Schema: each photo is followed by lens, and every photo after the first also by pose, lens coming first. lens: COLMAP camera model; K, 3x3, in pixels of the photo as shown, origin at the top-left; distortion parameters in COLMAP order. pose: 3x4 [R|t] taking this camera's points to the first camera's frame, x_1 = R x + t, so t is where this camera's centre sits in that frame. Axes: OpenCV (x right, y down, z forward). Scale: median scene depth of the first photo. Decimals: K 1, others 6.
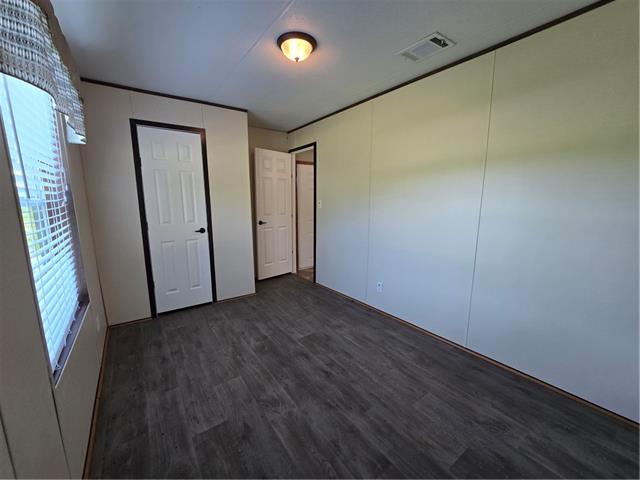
lens RADIAL K [[262.6, 0, 320.3], [0, 262.6, 241.7], [0, 0, 1]] dist [0.002214, -0.000477]
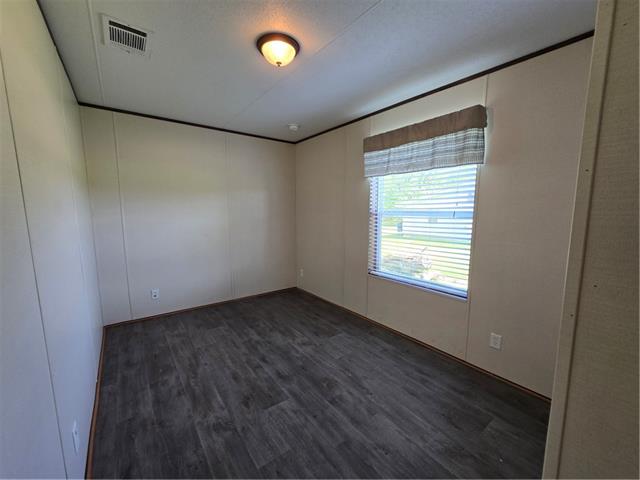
lens RADIAL K [[262.6, 0, 320.2], [0, 262.6, 243.6], [0, 0, 1]] dist [0.002214, -0.000477]
pose [[-0.999749, 0.003426, -0.022152, -0.190248], [-0.003052, 0.958232, 0.285977, -0.312550], [0.022206, 0.285973, -0.957980, 1.863000]]
